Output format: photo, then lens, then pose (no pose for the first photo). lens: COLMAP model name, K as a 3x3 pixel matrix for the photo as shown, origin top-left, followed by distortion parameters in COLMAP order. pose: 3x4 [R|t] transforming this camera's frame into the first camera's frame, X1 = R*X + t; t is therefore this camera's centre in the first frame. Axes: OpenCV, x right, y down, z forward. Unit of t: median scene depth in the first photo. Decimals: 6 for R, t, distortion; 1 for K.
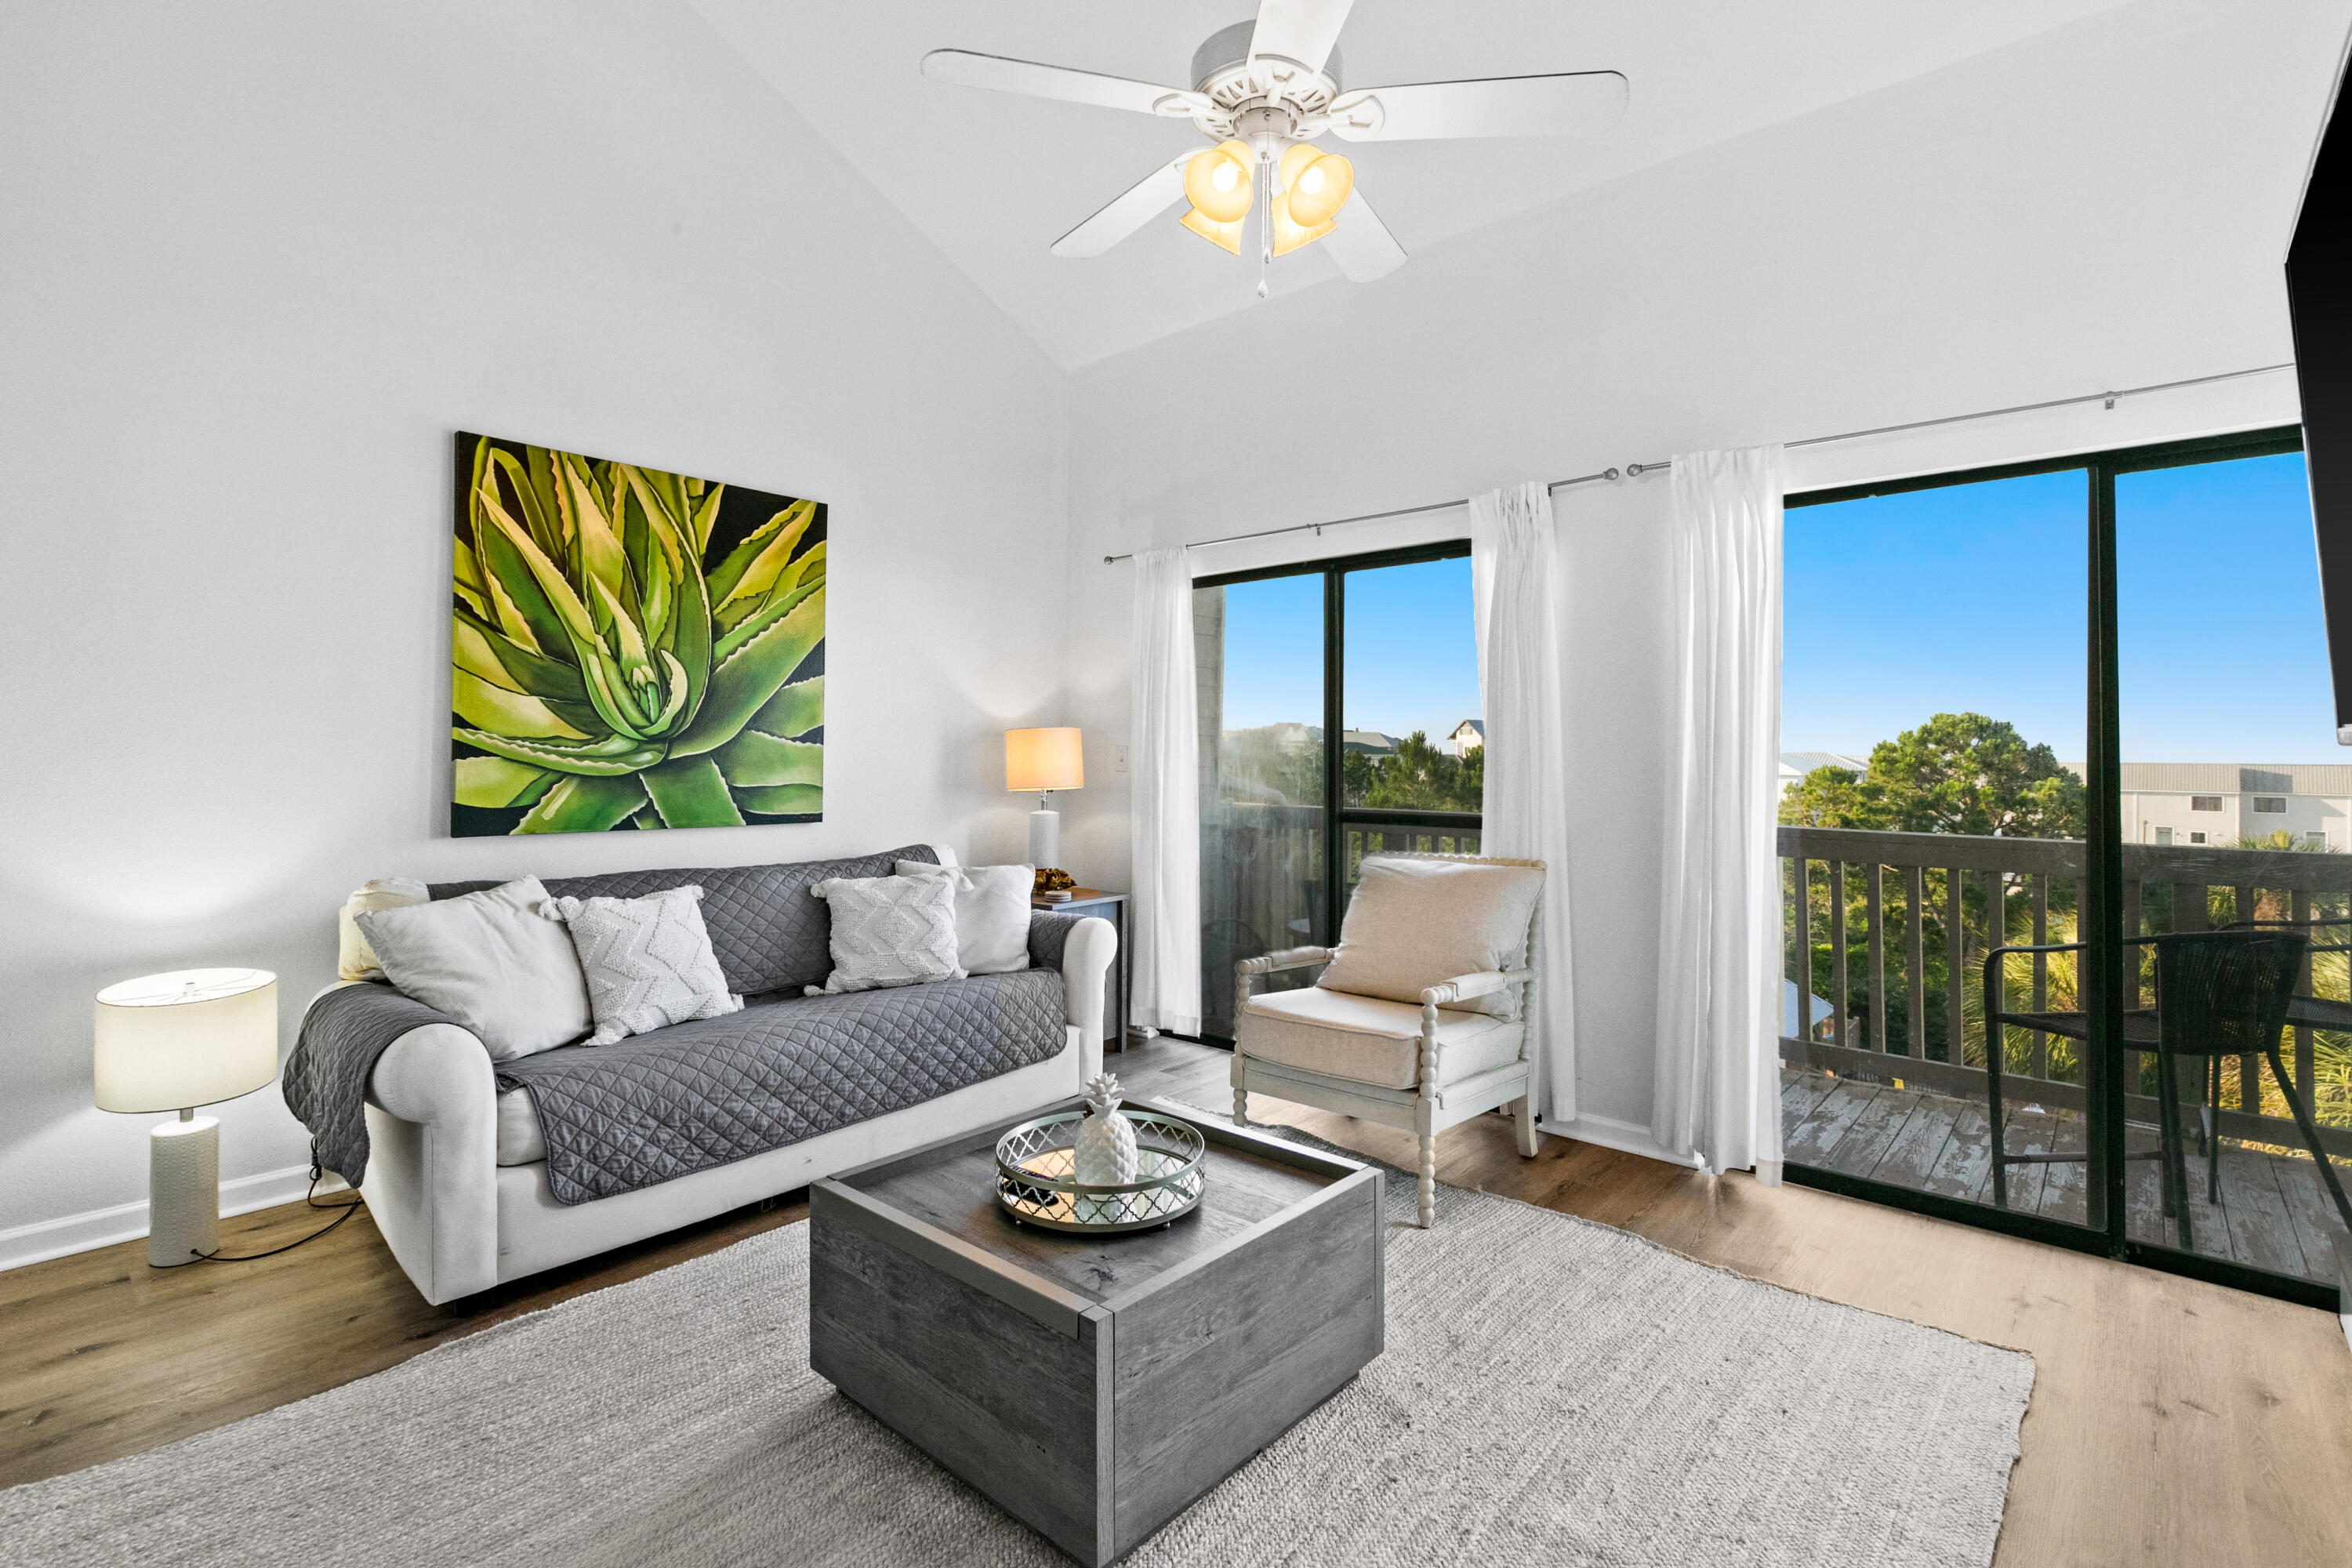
lens RADIAL K [[1086.6, 0, 1168.9], [0, 1086.6, 749.5], [0, 0, 1]] dist [0.000960, 0.000078]
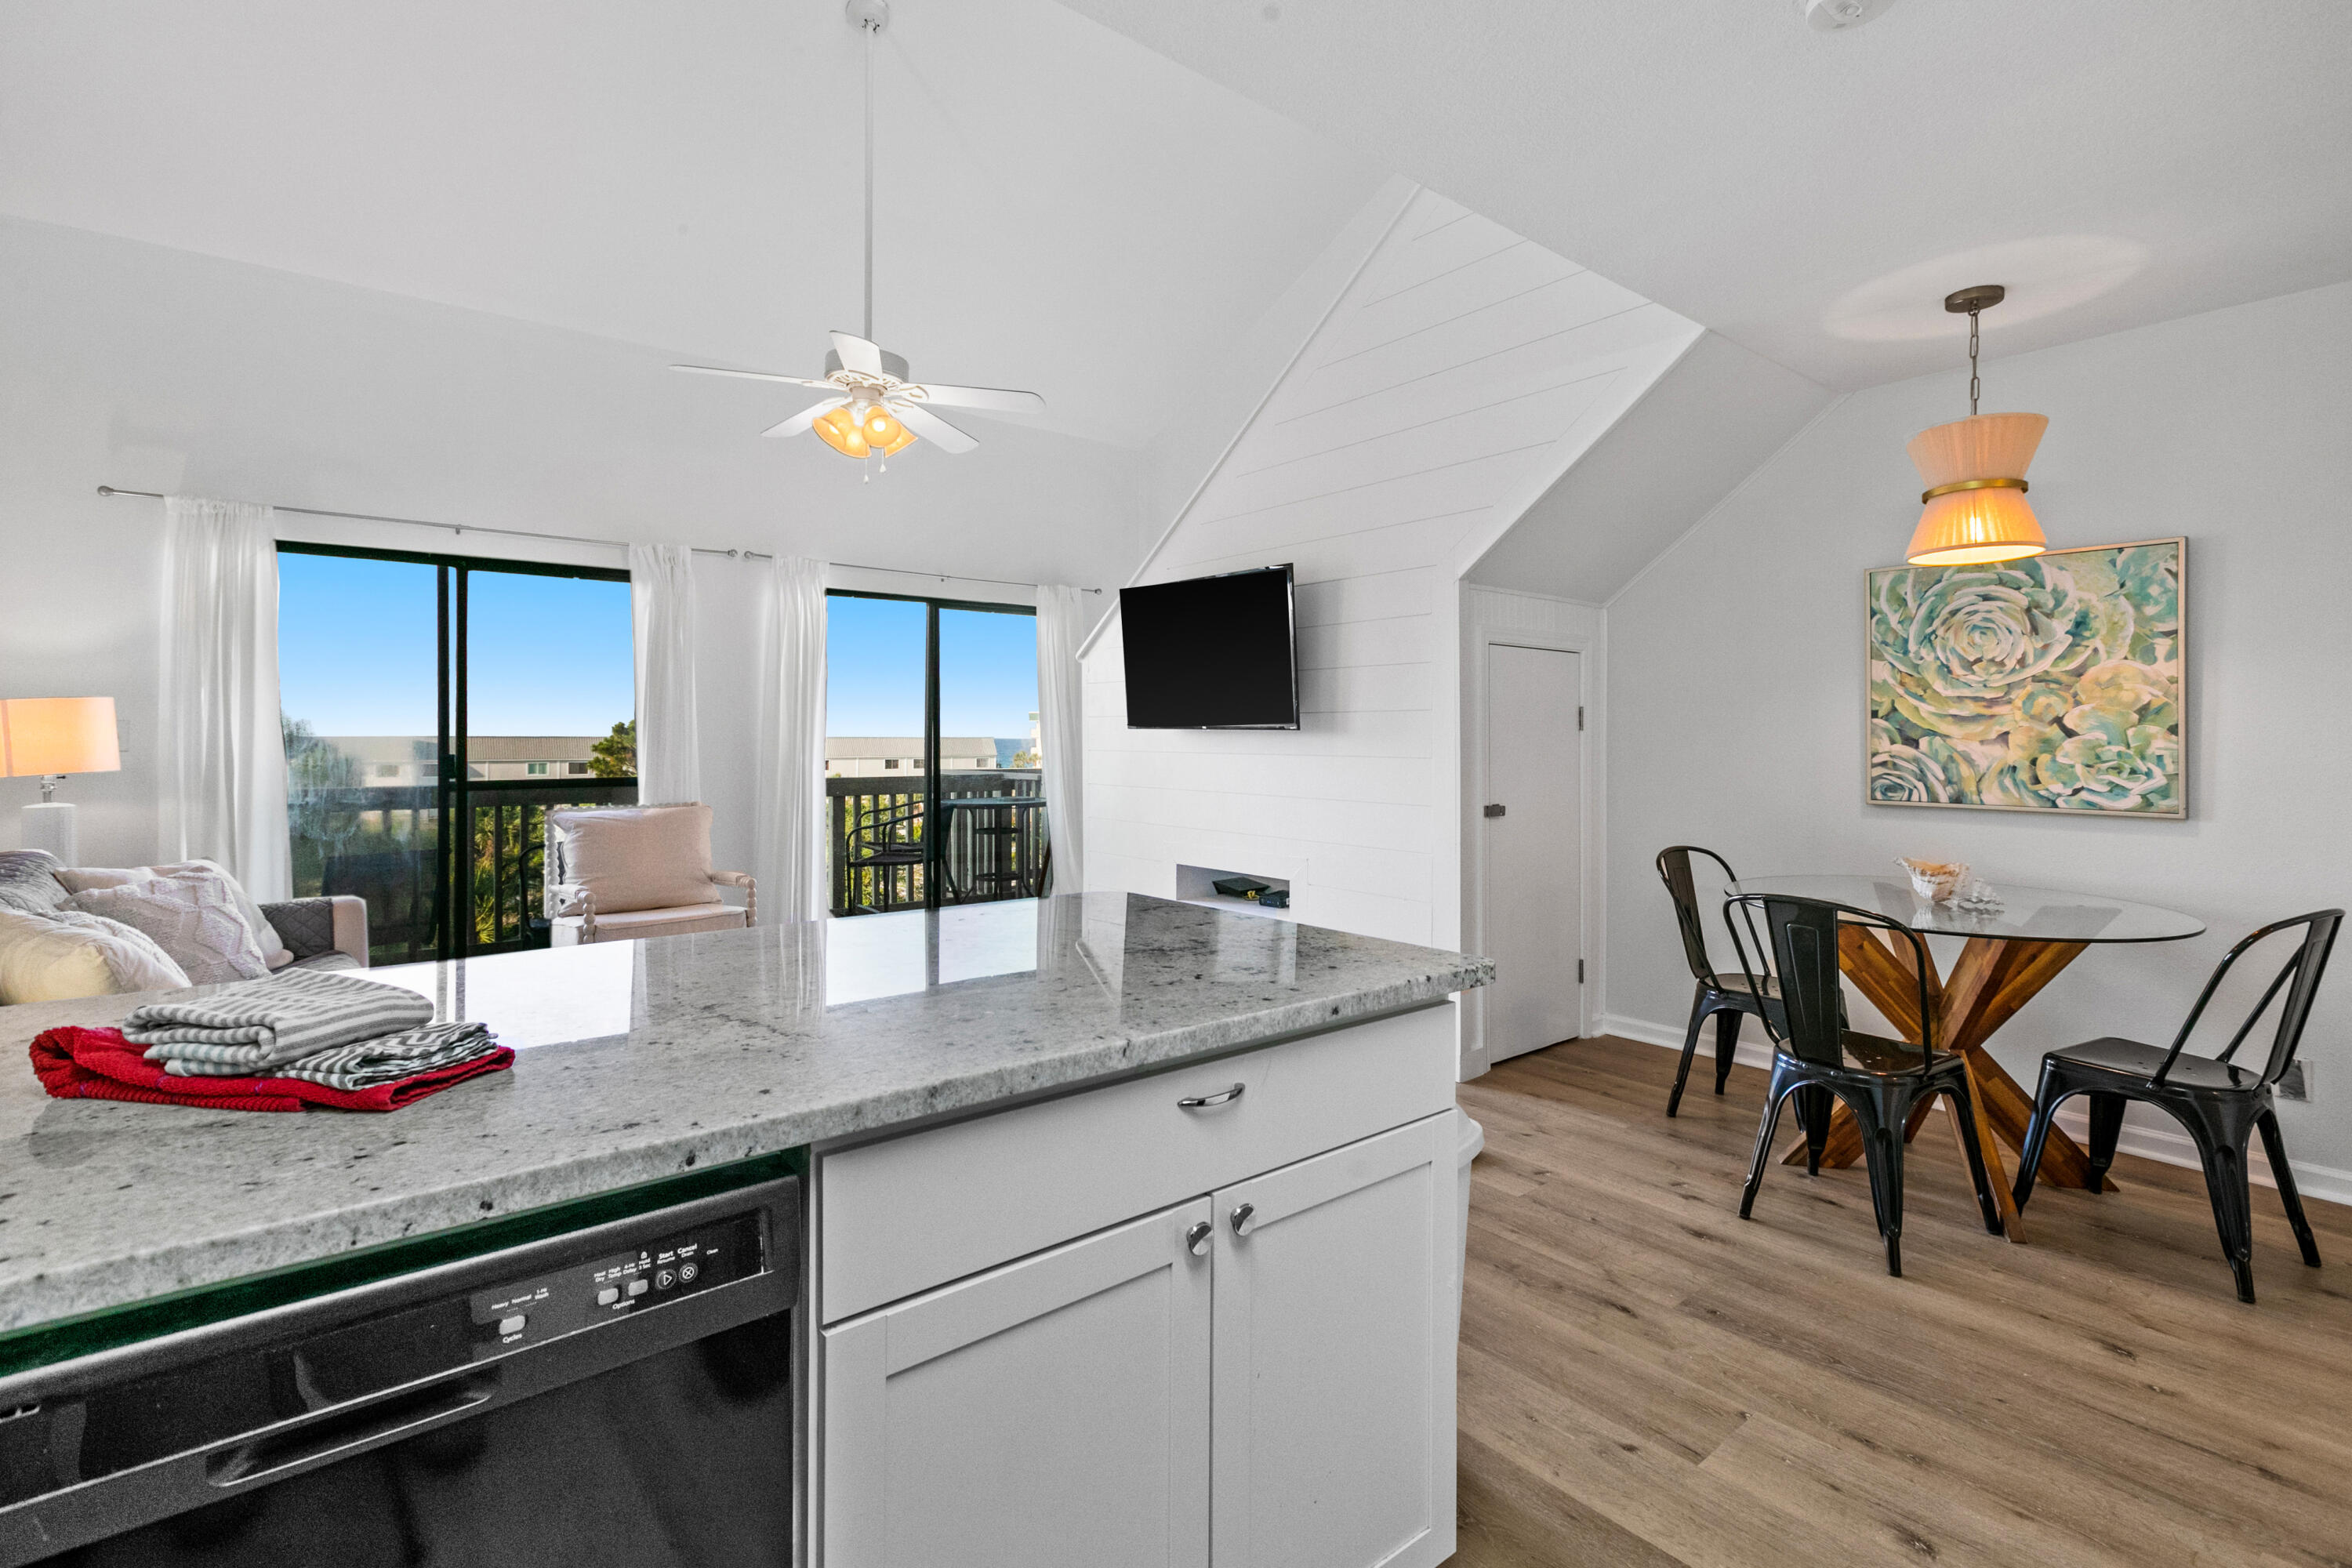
lens RADIAL K [[1079.0, 0, 1165.6], [0, 1079.0, 736.6], [0, 0, 1]] dist [0.001400, -0.000823]
pose [[0.165054, -0.004817, 0.986273, -0.977199], [-0.007957, 0.999949, 0.006215, -0.002125], [-0.986252, -0.008873, 0.165007, 0.110518]]
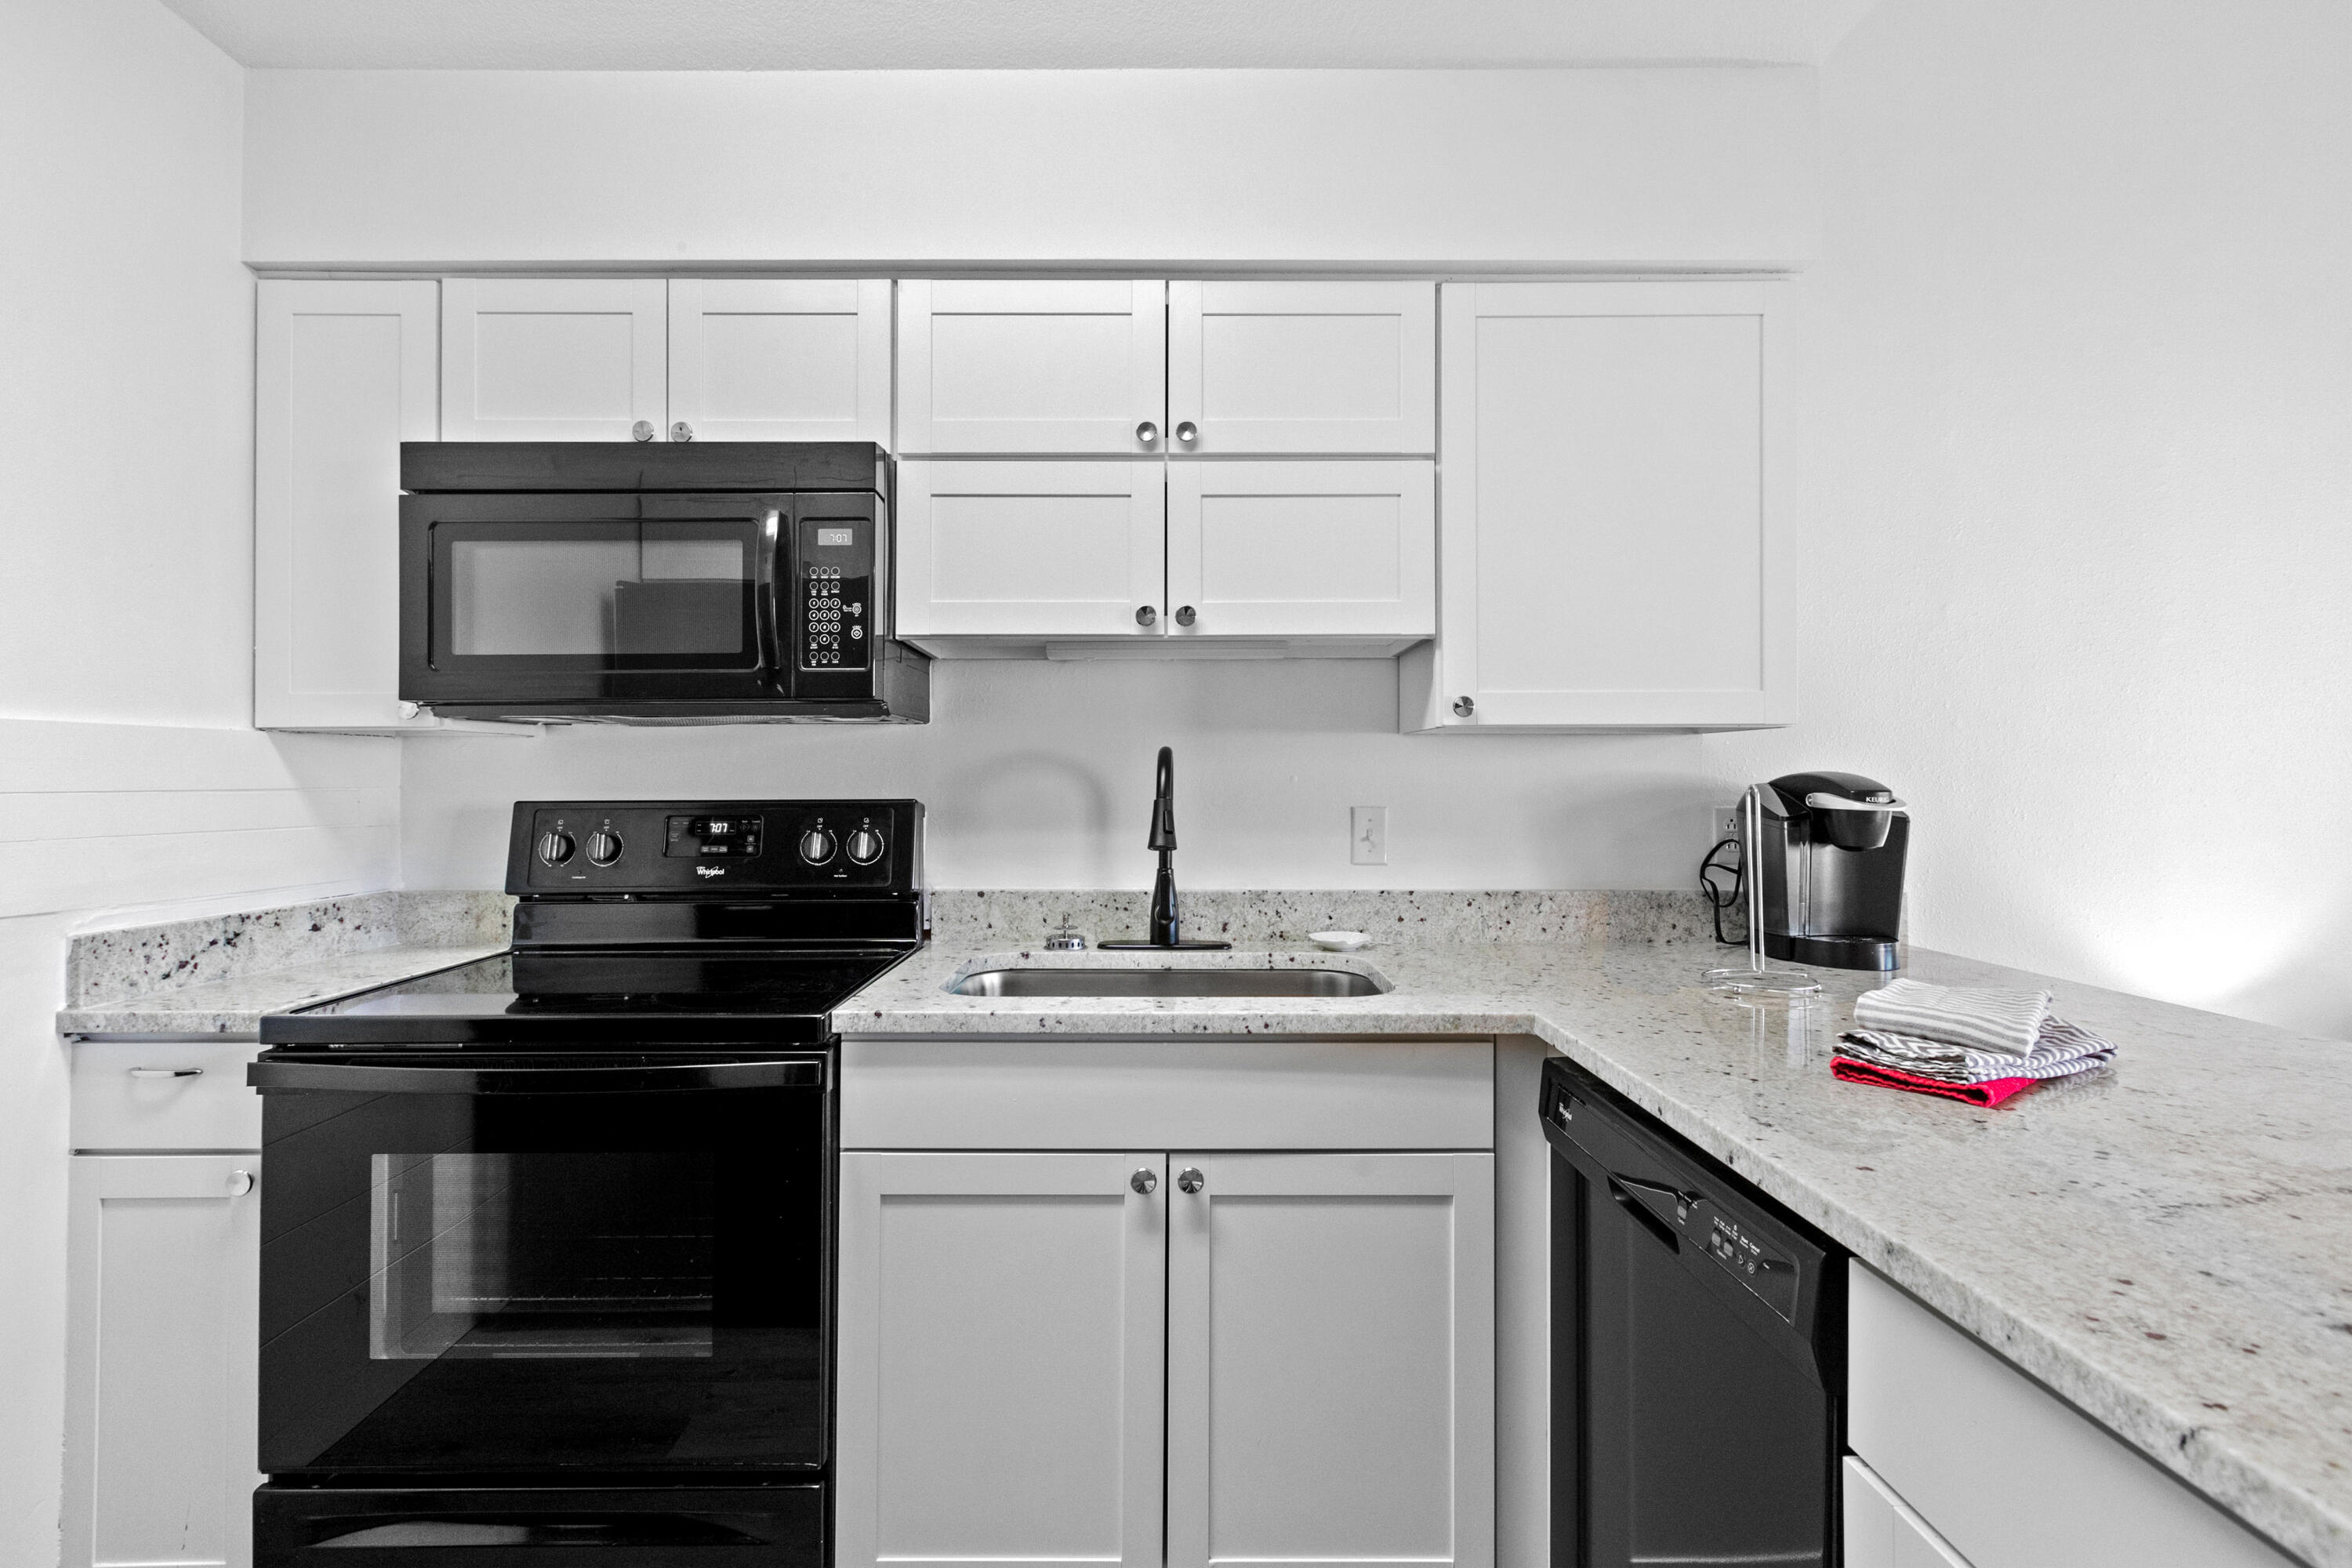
lens RADIAL K [[1061.2, 0, 1164.4], [0, 1061.2, 779.3], [0, 0, 1]] dist [0.010949, -0.000073]
pose [[0.671130, -0.009788, -0.741275, -0.654967], [0.010128, 0.999941, -0.004034, -0.000870], [0.741270, -0.004800, 0.671189, -0.029661]]
